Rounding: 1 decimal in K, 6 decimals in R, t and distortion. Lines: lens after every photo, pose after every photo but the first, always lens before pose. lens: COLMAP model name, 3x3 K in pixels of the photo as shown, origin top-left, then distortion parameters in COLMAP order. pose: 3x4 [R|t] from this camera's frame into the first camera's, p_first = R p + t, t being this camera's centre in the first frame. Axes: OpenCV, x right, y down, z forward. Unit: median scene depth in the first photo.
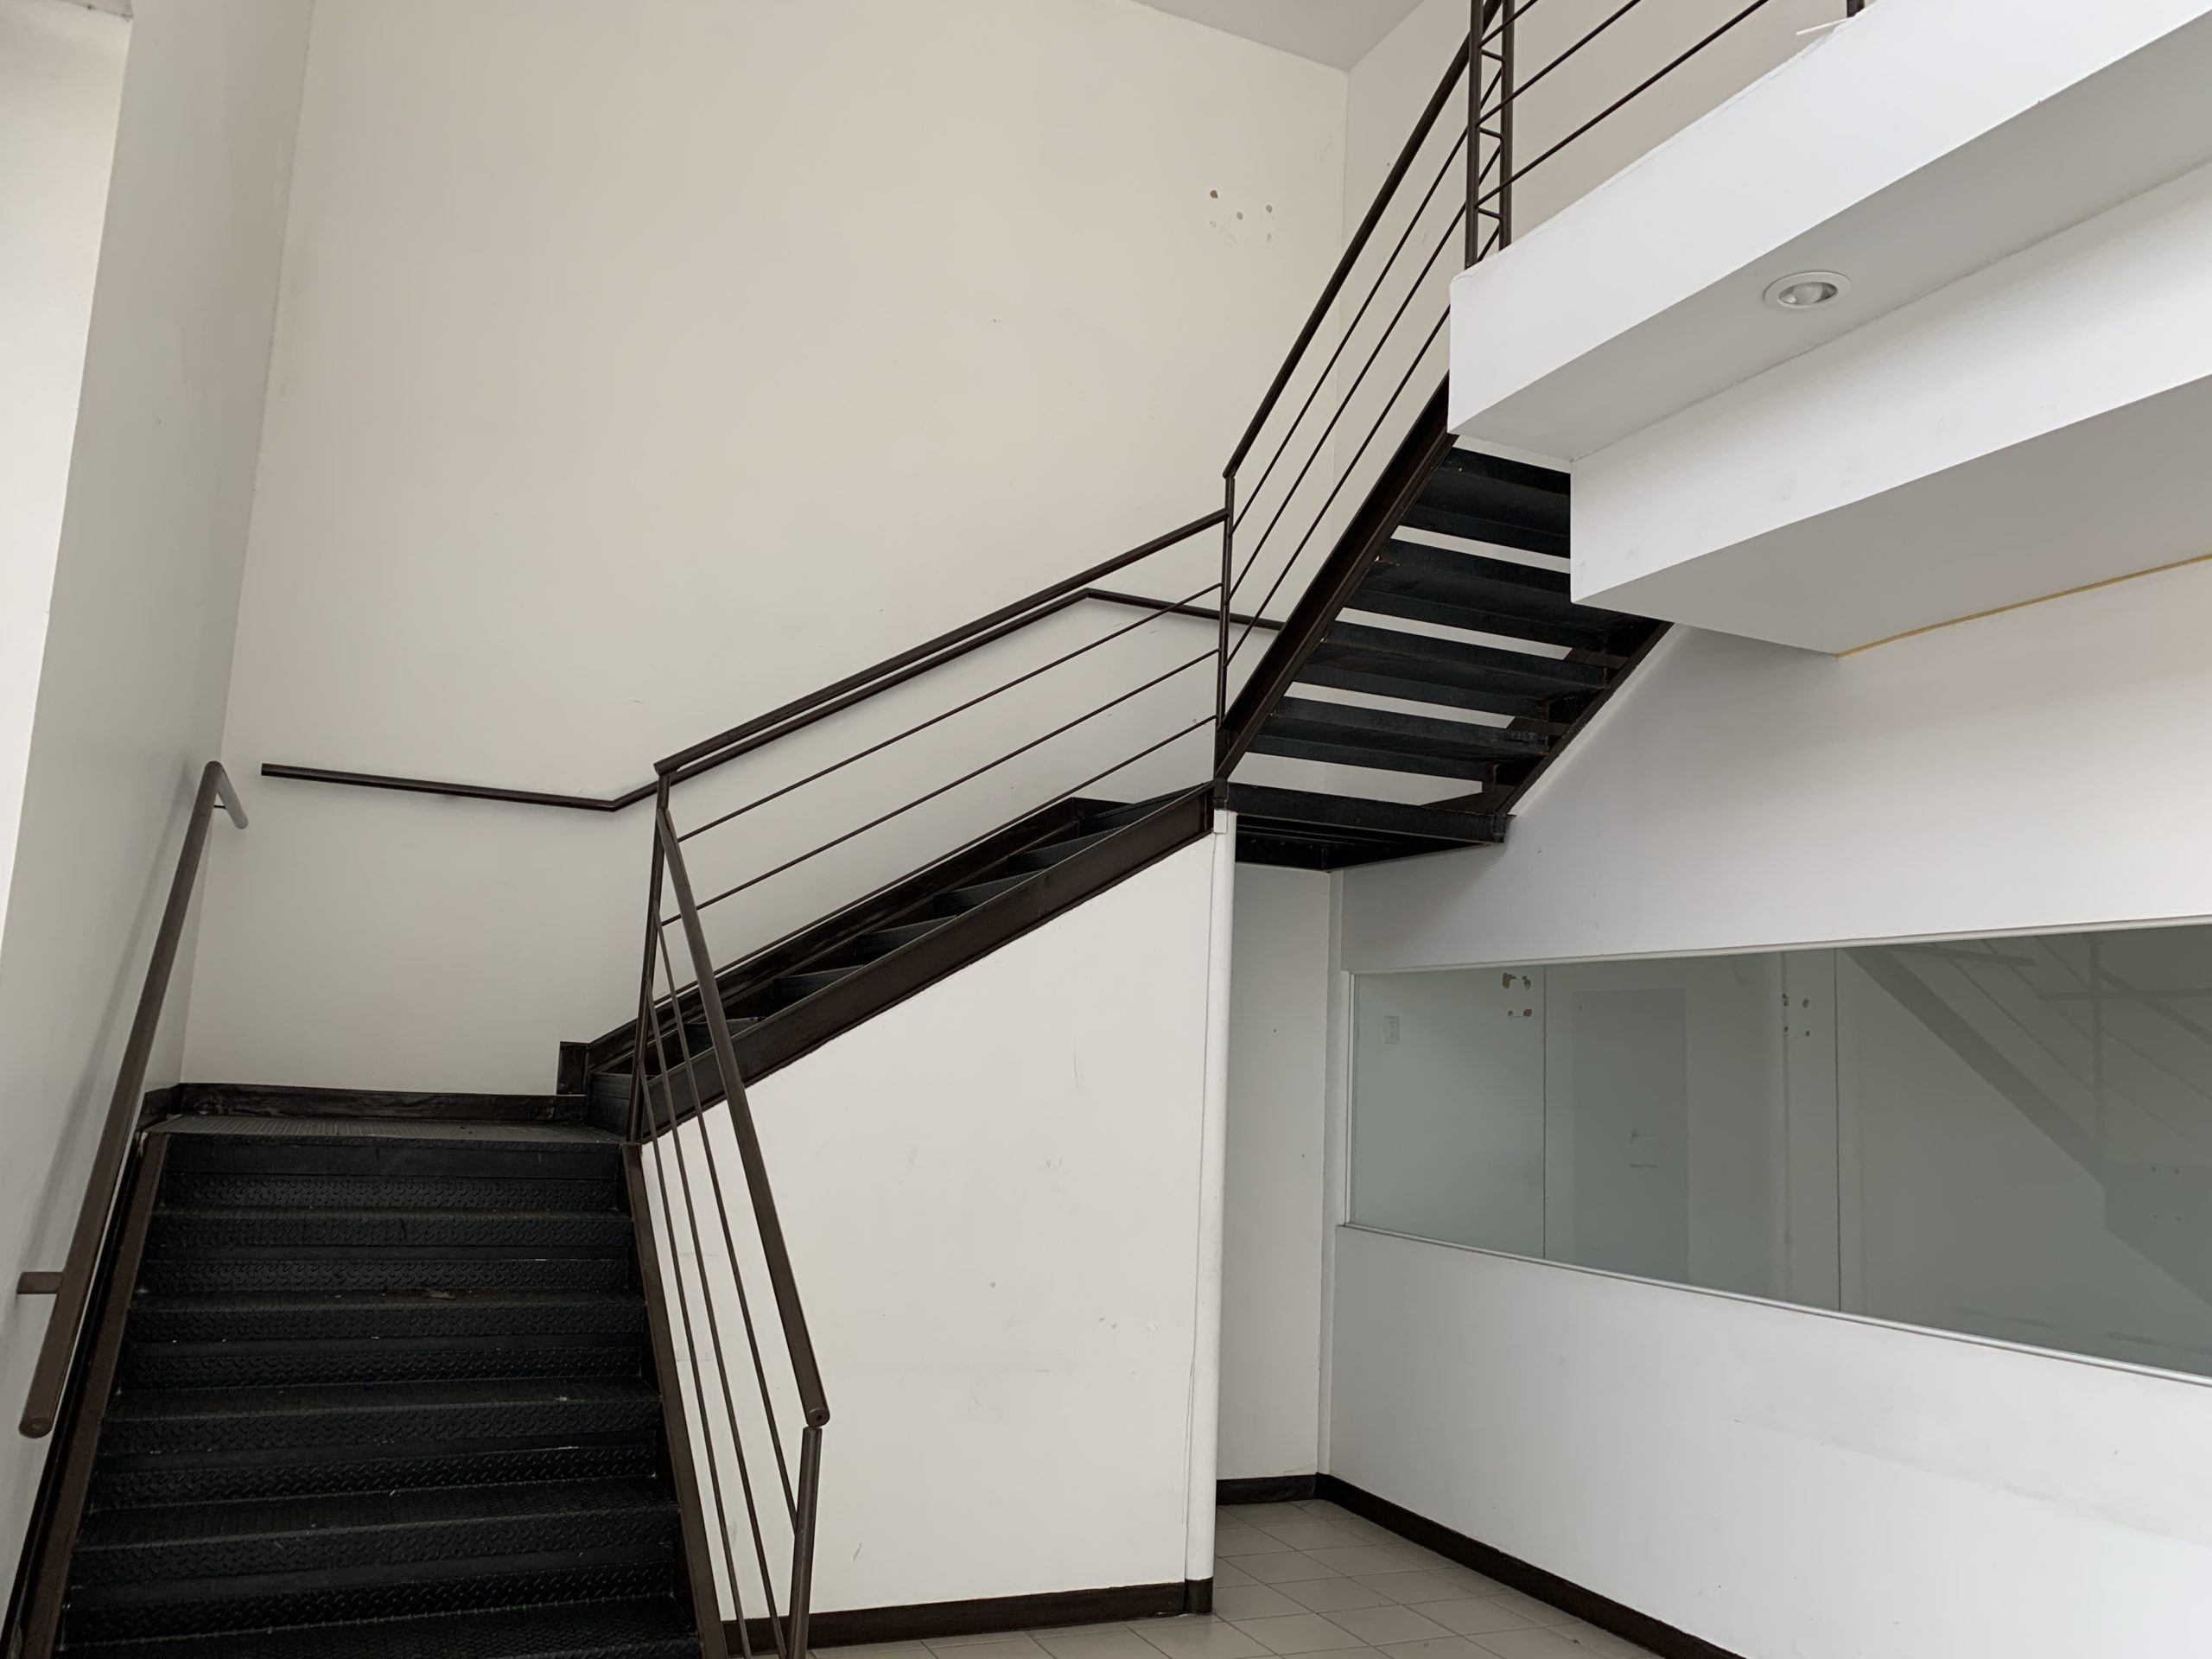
lens RADIAL K [[1694.2, 0, 1093.0], [0, 1694.2, 831.8], [0, 0, 1]] dist [0.045263, -0.076979]
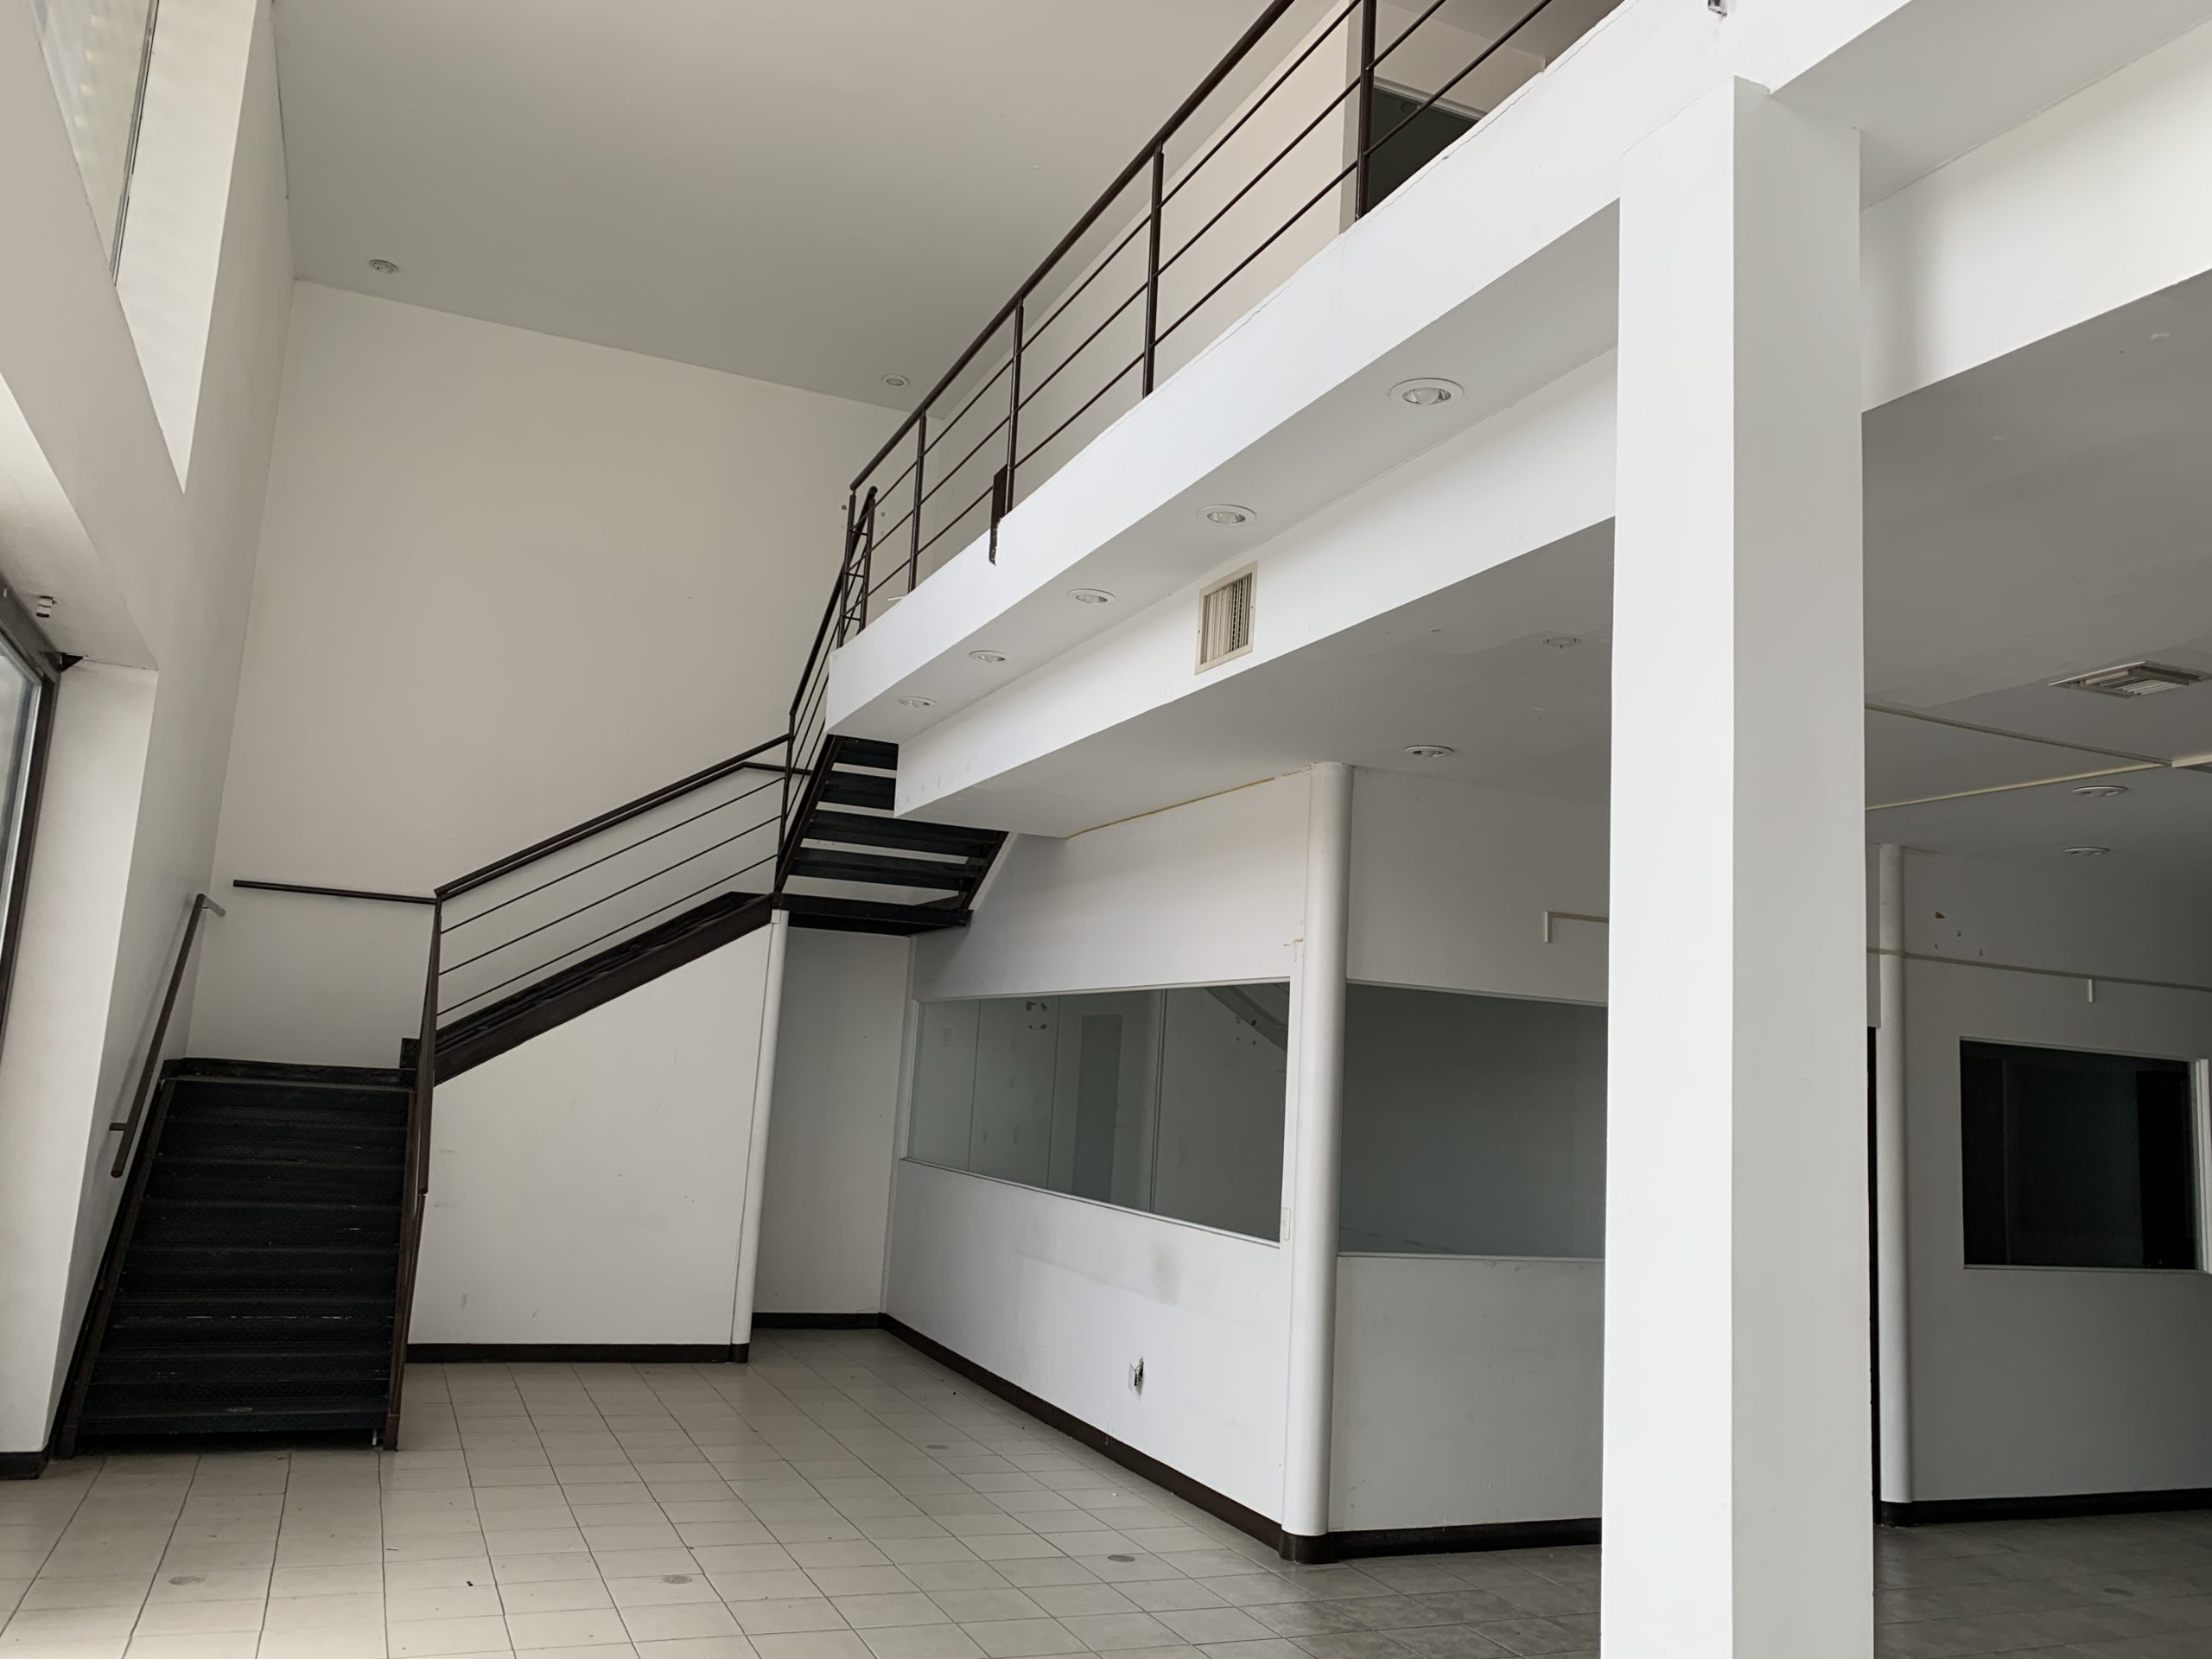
lens RADIAL K [[1692.8, 0, 1072.3], [0, 1692.8, 796.1], [0, 0, 1]] dist [0.043788, -0.126110]
pose [[0.999506, 0.007693, -0.030487, 0.430695], [-0.008454, 0.999654, -0.024902, -0.087607], [0.030285, 0.025148, 0.999225, -0.731744]]
